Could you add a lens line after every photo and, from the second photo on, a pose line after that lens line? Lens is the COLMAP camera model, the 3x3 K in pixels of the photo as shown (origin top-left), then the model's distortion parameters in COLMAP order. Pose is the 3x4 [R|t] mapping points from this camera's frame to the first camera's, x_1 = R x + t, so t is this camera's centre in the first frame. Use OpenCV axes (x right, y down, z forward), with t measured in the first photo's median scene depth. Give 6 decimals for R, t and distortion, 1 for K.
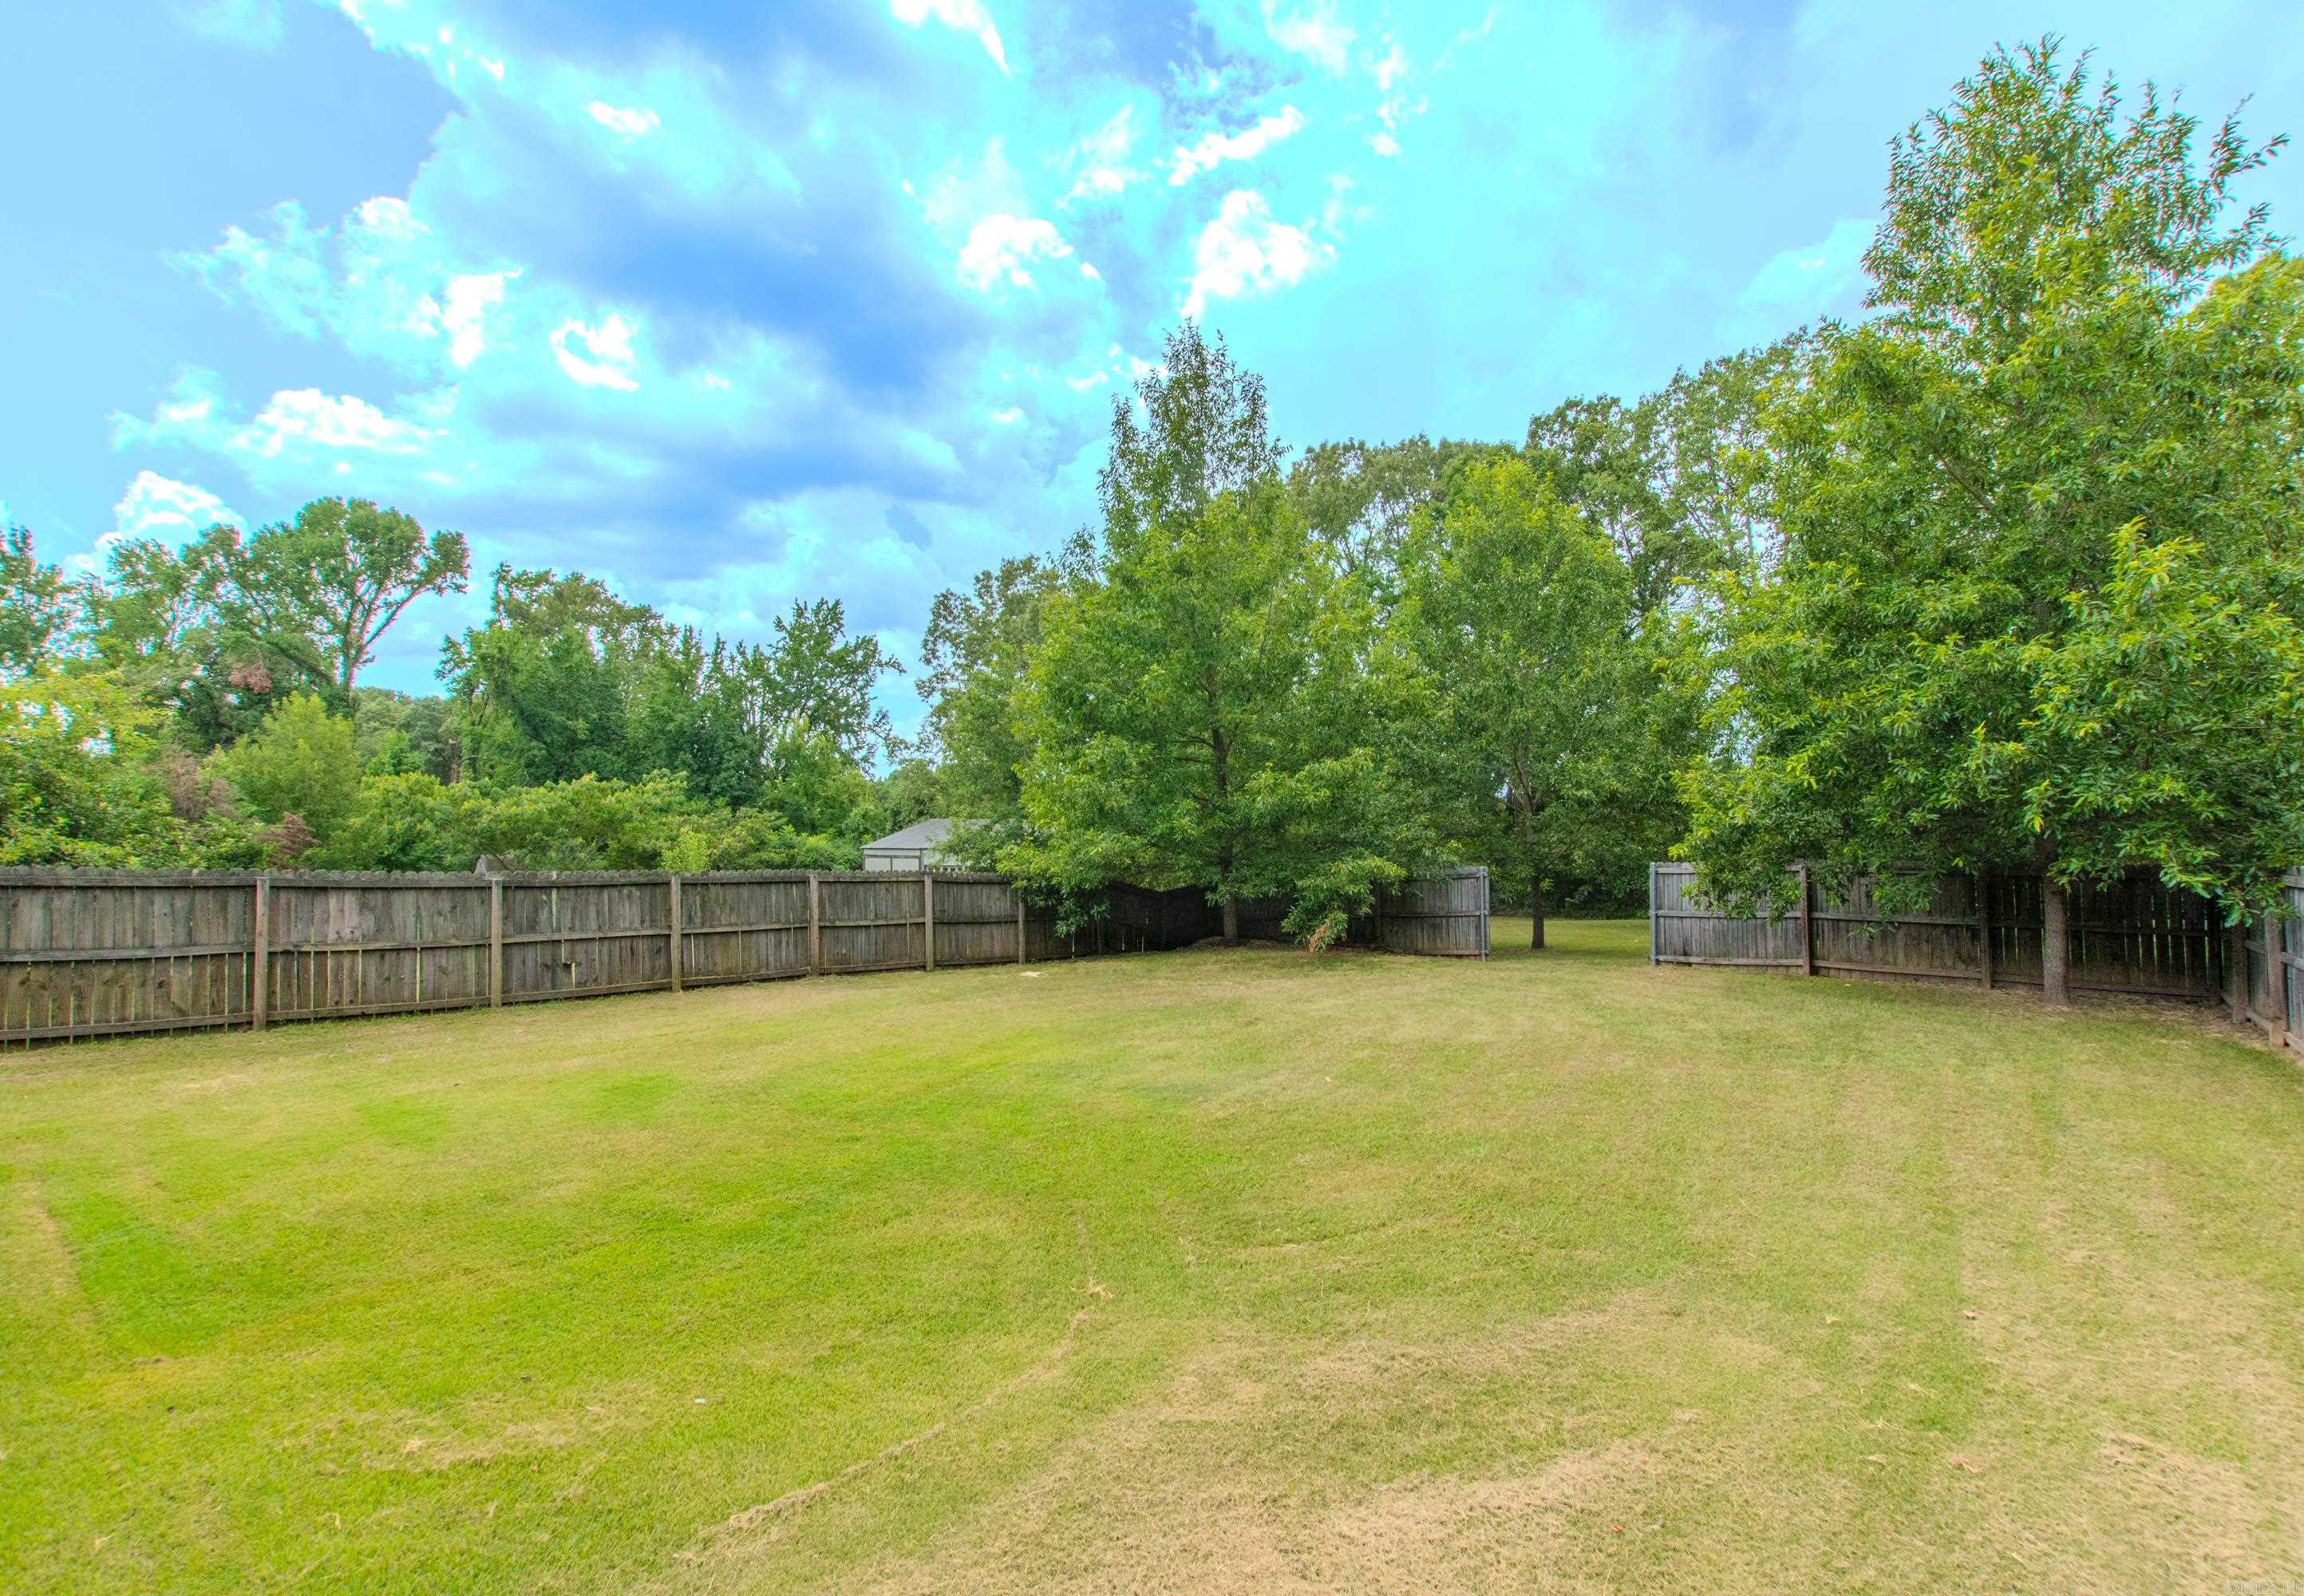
lens RADIAL K [[1049.9, 0, 1248.4], [0, 1049.9, 866.4], [0, 0, 1]] dist [0.002518, -0.001384]
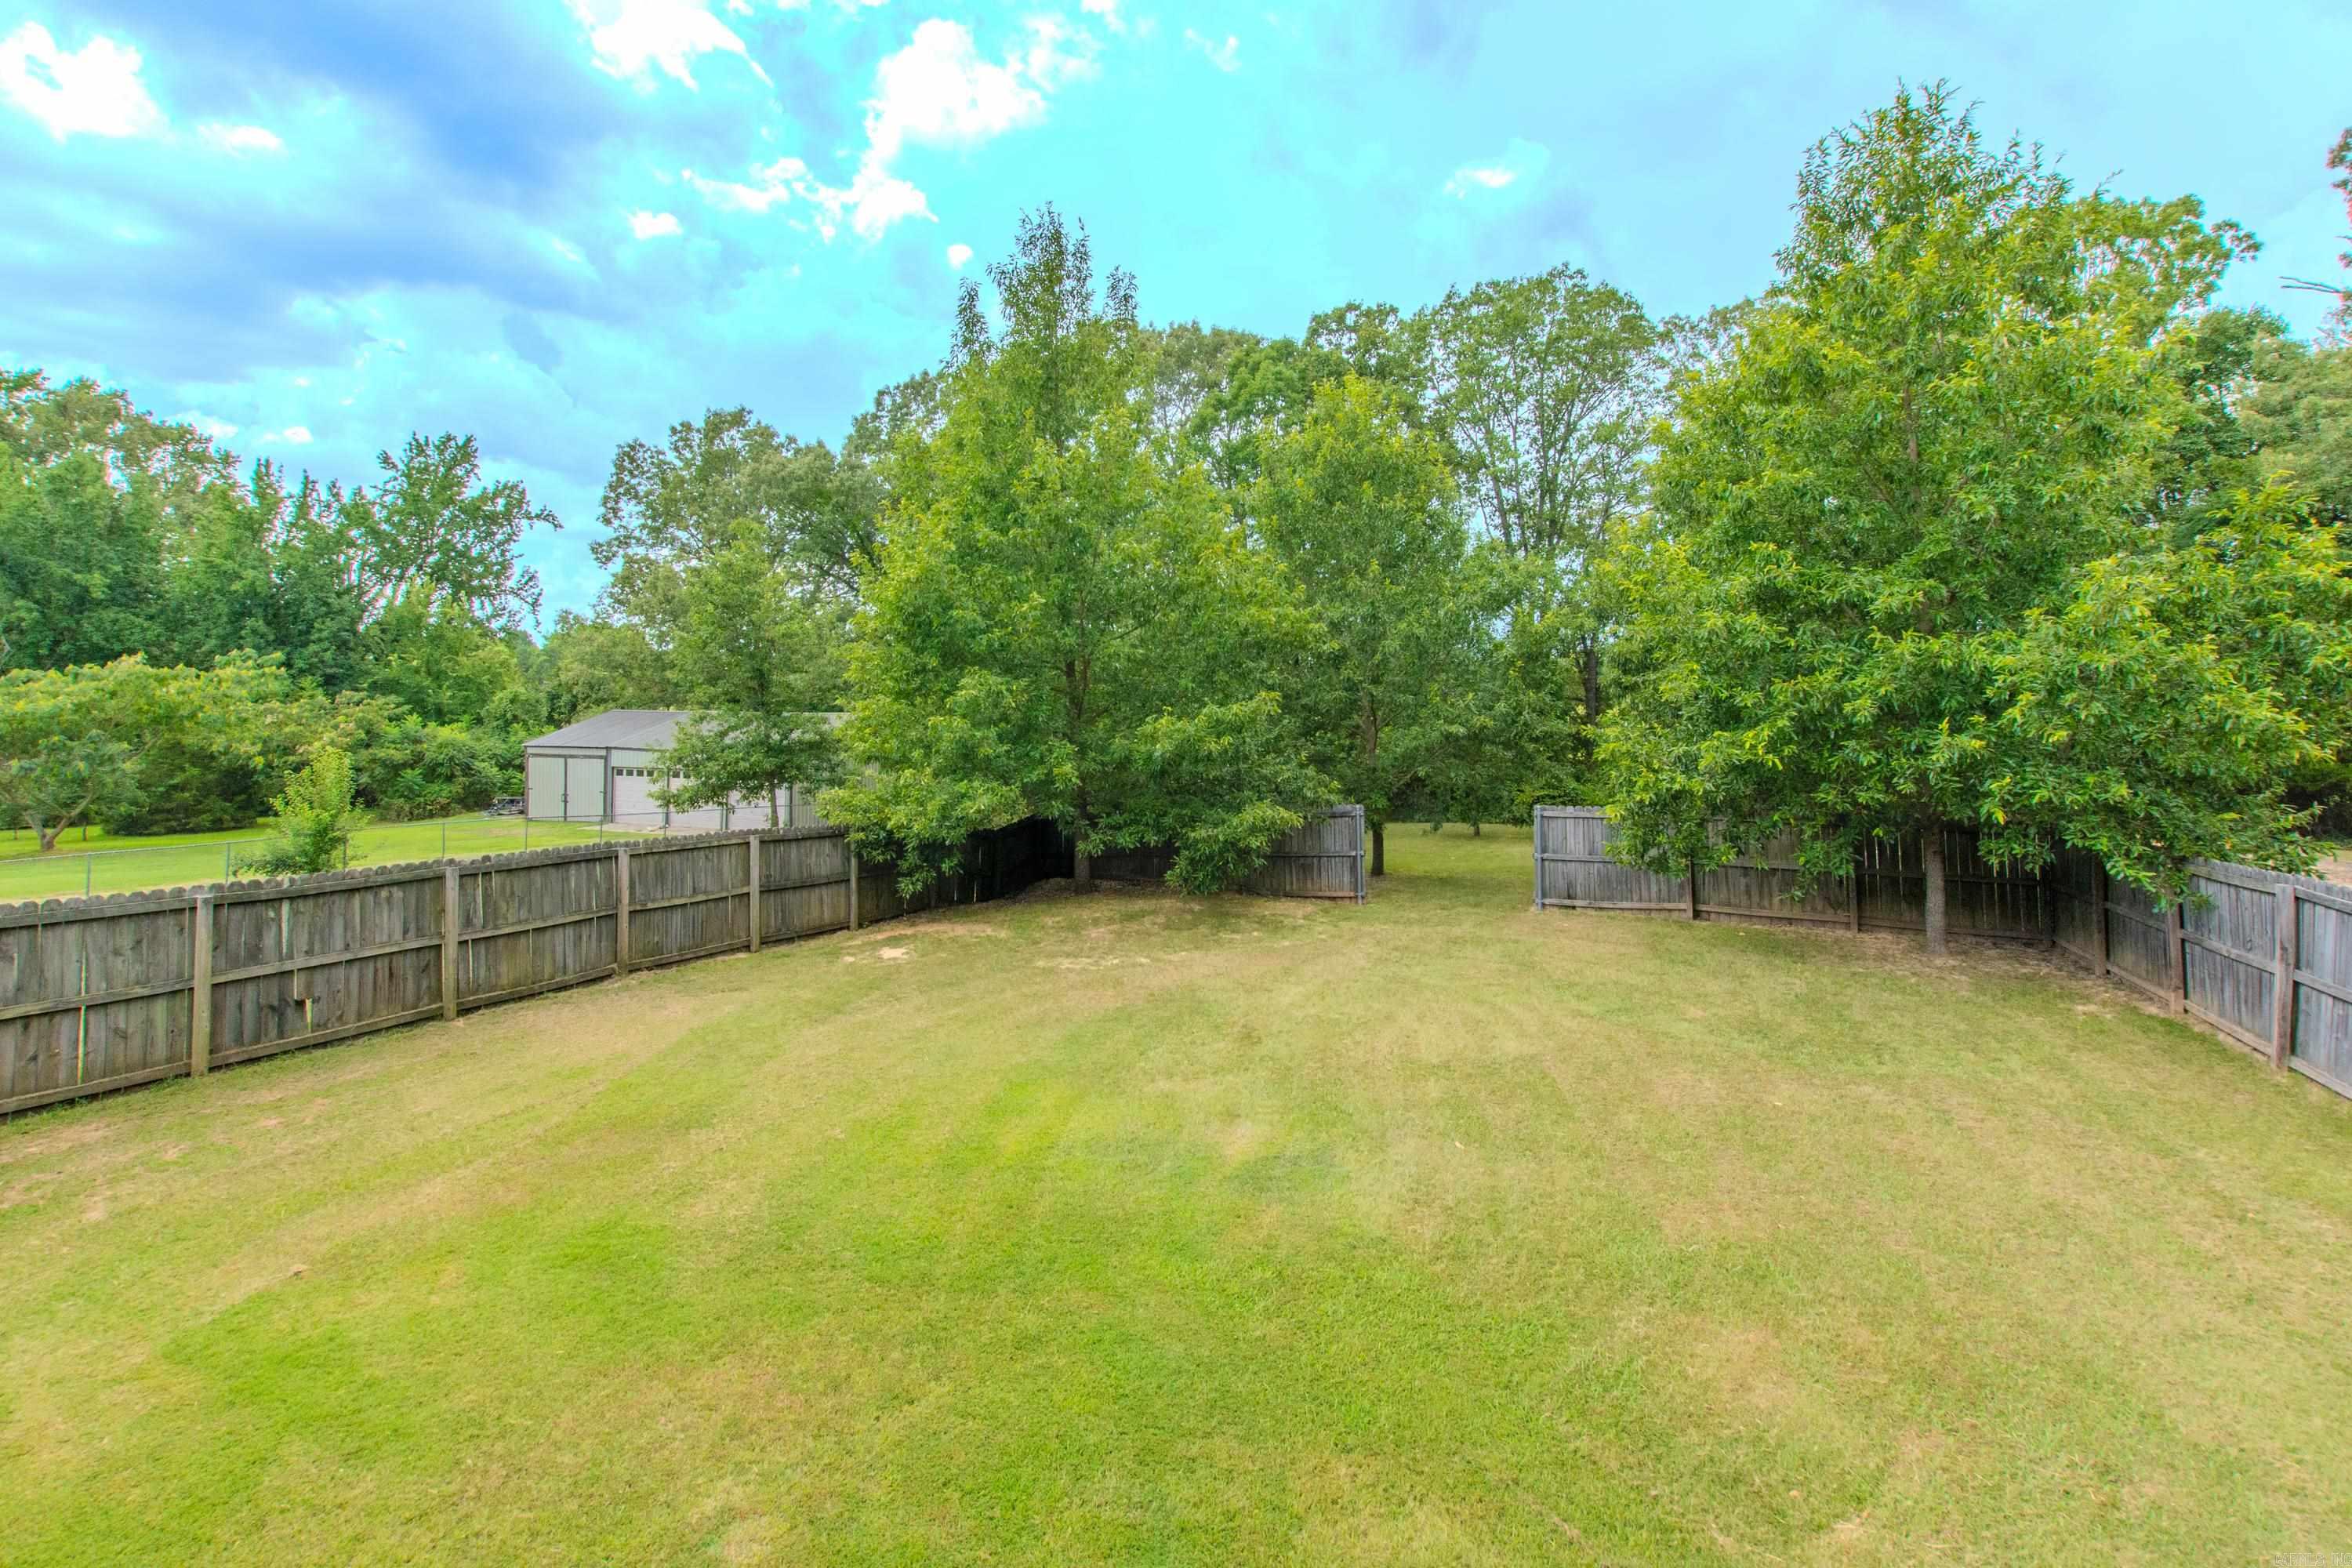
lens RADIAL K [[1095.8, 0, 1224.7], [0, 1095.8, 708.8], [0, 0, 1]] dist [0.003386, -0.001652]
pose [[0.965709, 0.004748, 0.259584, -0.163424], [0.001707, 0.999695, -0.024636, -0.066274], [-0.259622, 0.024234, 0.965406, 0.063019]]
